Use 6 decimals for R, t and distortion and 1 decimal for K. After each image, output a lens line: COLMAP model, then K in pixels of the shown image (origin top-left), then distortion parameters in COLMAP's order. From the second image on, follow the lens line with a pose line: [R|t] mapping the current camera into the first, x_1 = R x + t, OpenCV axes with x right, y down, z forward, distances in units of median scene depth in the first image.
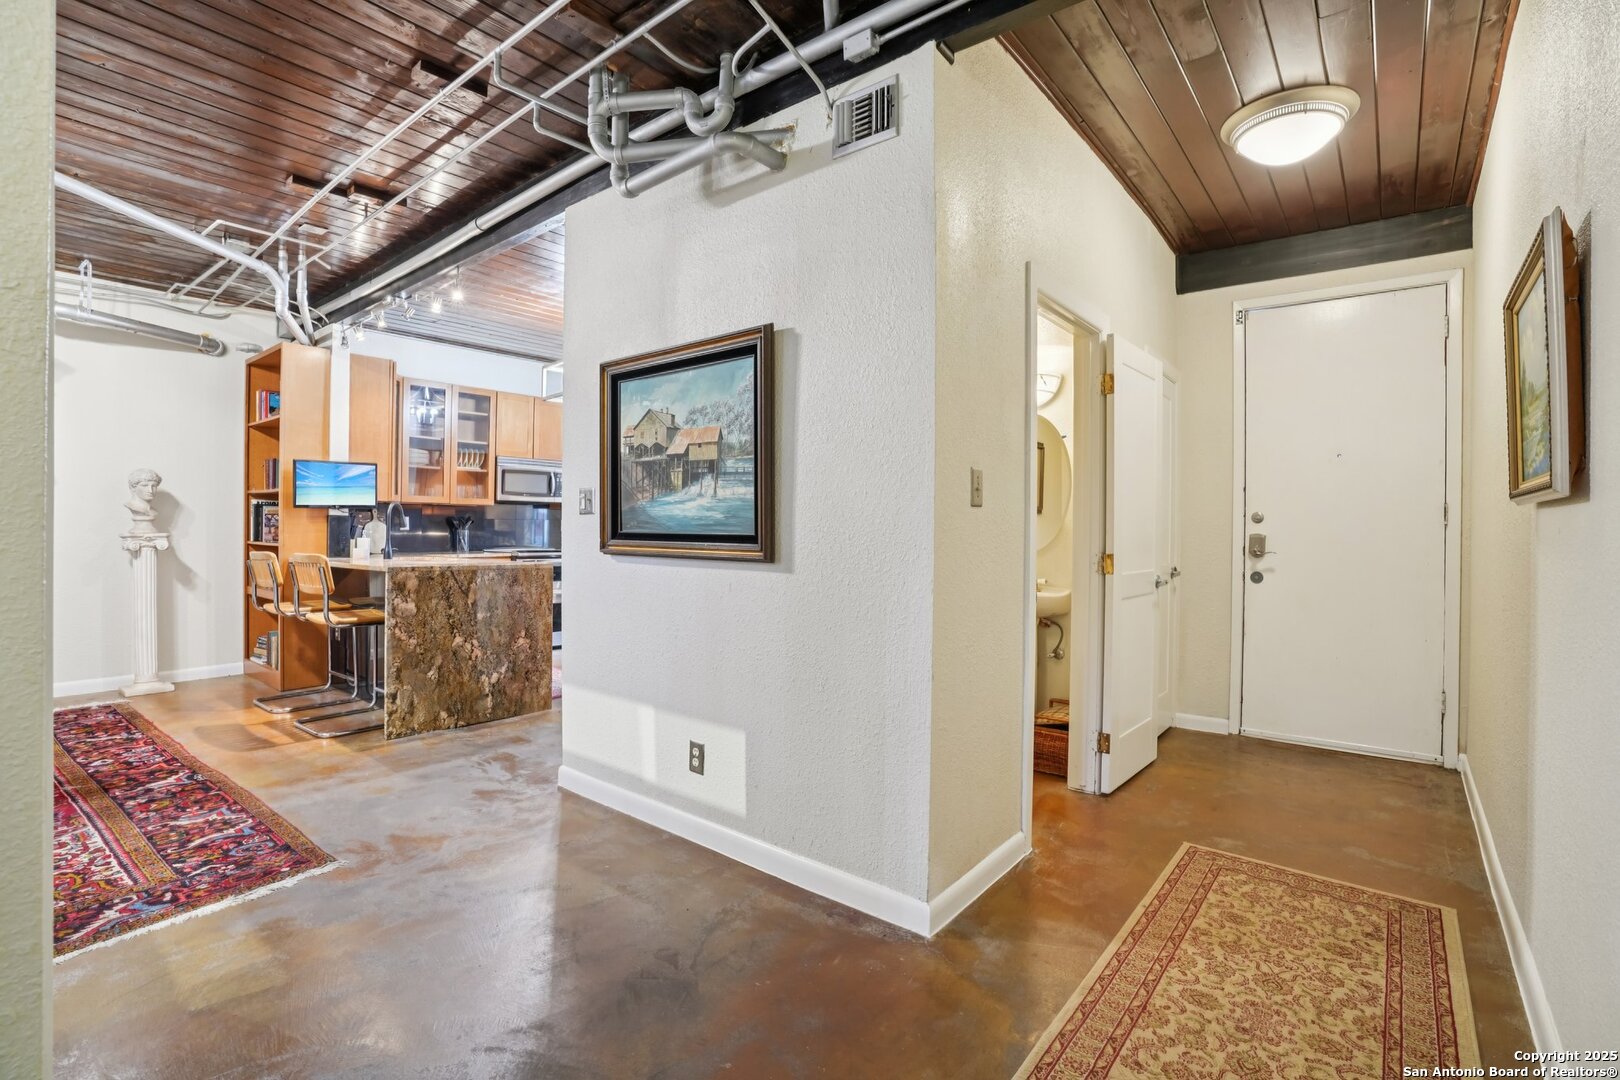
lens RADIAL K [[741.5, 0, 803.6], [0, 741.5, 522.3], [0, 0, 1]] dist [-0.067484, 0.027872]
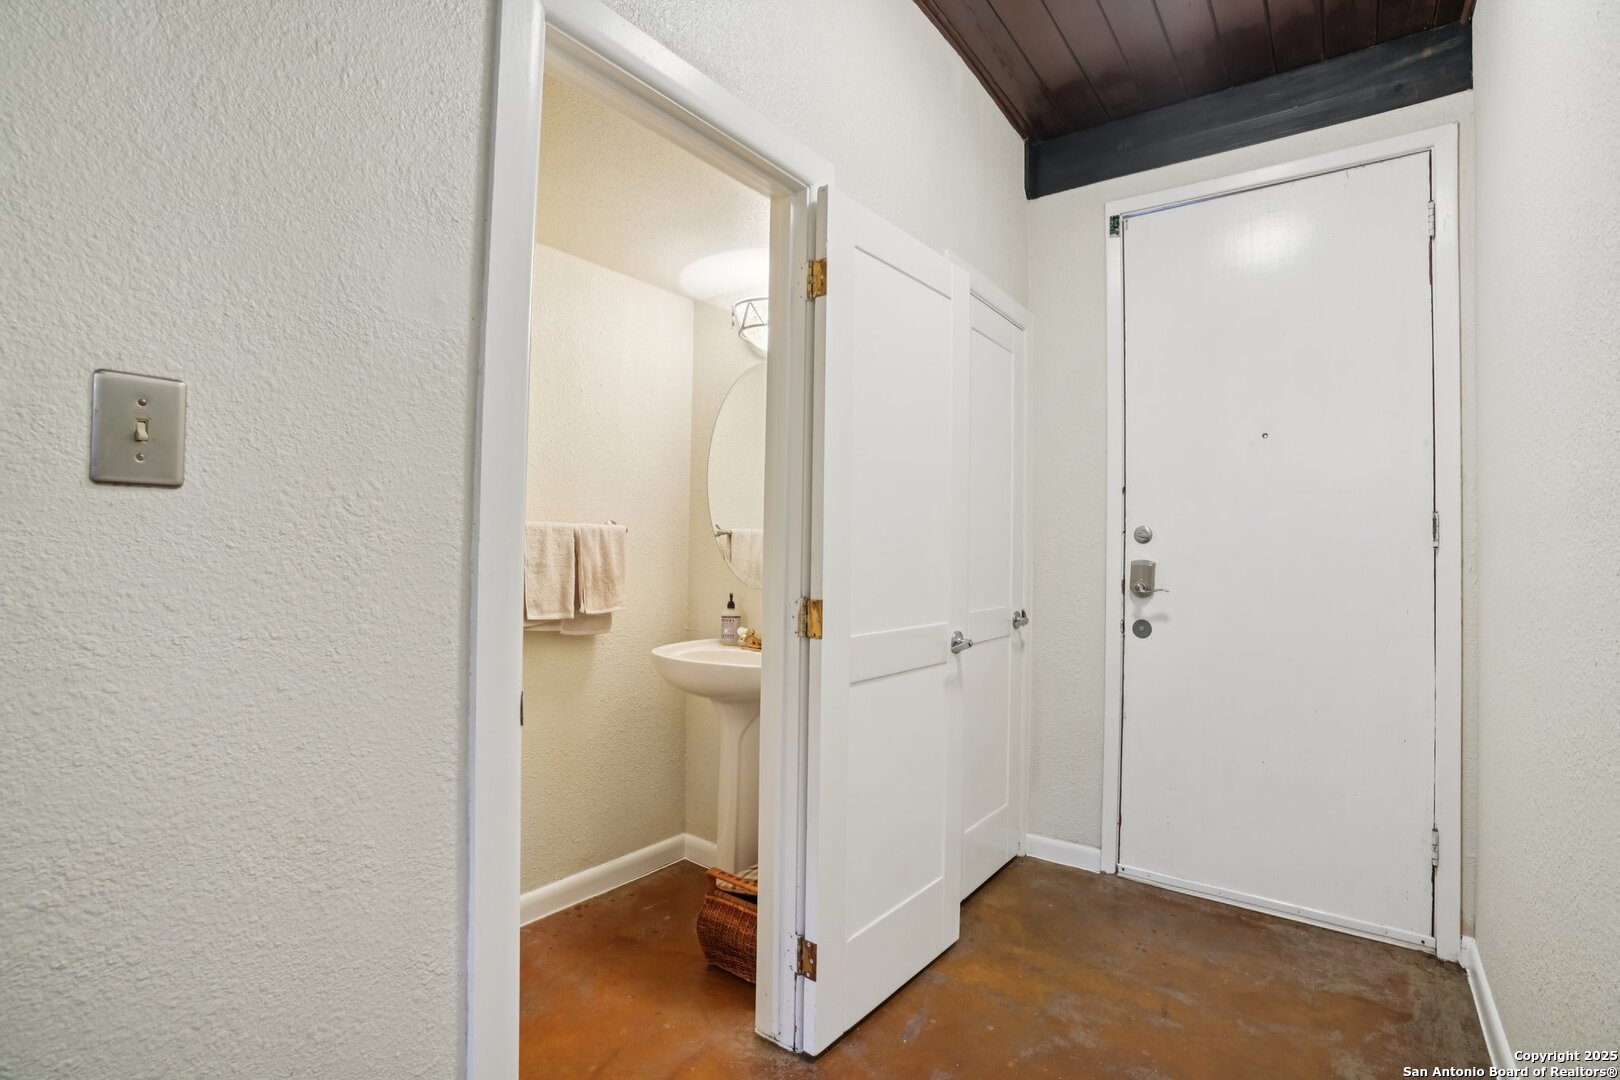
lens RADIAL K [[741.5, 0, 803.6], [0, 741.5, 522.3], [0, 0, 1]] dist [-0.067484, 0.027872]
pose [[0.999144, 0.008567, 0.040472, 0.342381], [-0.007510, 0.999629, -0.026181, 0.001777], [-0.040681, 0.025854, 0.998838, 0.418349]]
